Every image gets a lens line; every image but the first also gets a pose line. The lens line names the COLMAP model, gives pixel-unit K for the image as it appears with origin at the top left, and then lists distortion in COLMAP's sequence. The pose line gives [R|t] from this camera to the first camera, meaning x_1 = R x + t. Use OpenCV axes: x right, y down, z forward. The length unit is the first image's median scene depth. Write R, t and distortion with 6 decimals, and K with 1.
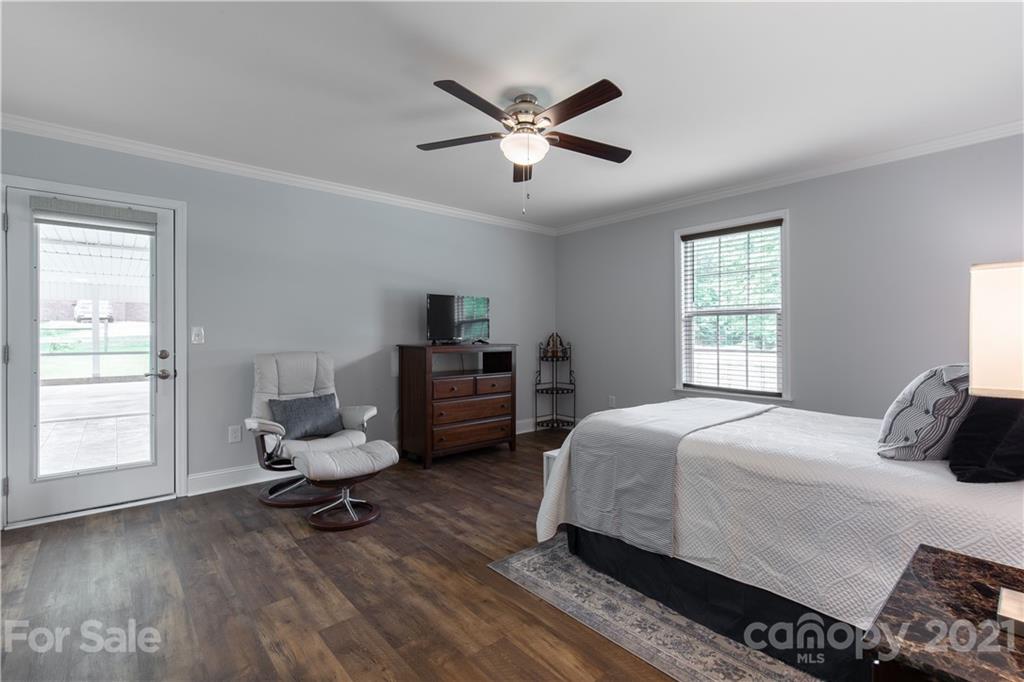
lens RADIAL K [[463.8, 0, 511.5], [0, 463.8, 331.6], [0, 0, 1]] dist [0.002727, -0.000100]
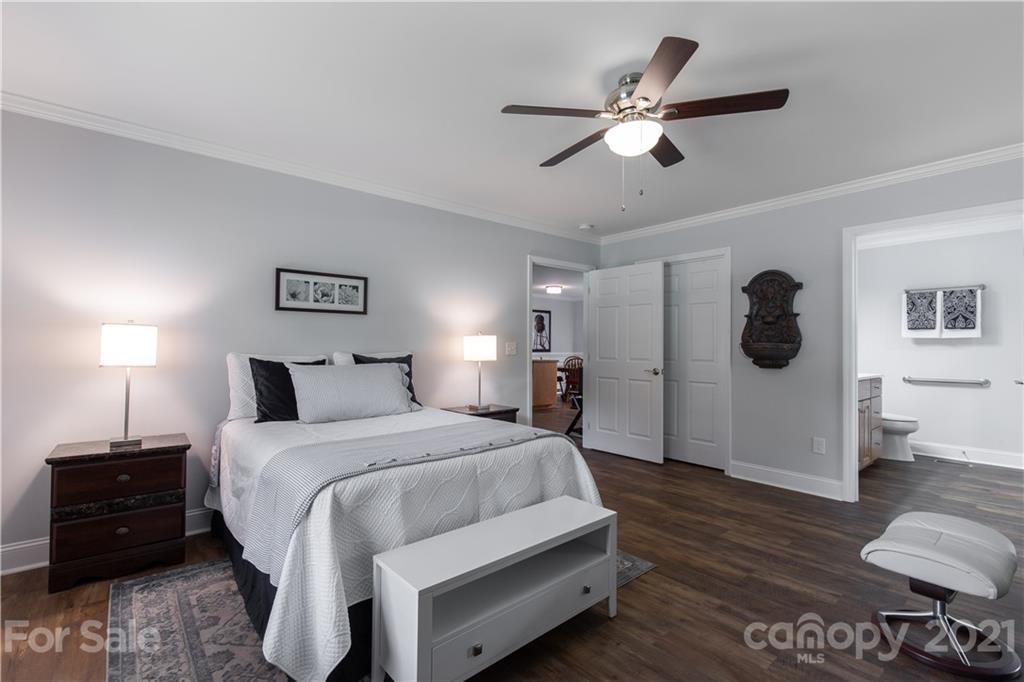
lens RADIAL K [[463.8, 0, 510.7], [0, 463.8, 340.7], [0, 0, 1]] dist [0.002727, -0.000100]
pose [[-0.999997, -0.000033, 0.002469, 0.304113], [-0.000078, 0.999836, -0.018090, 0.001909], [-0.002468, -0.018090, -0.999833, 2.245237]]
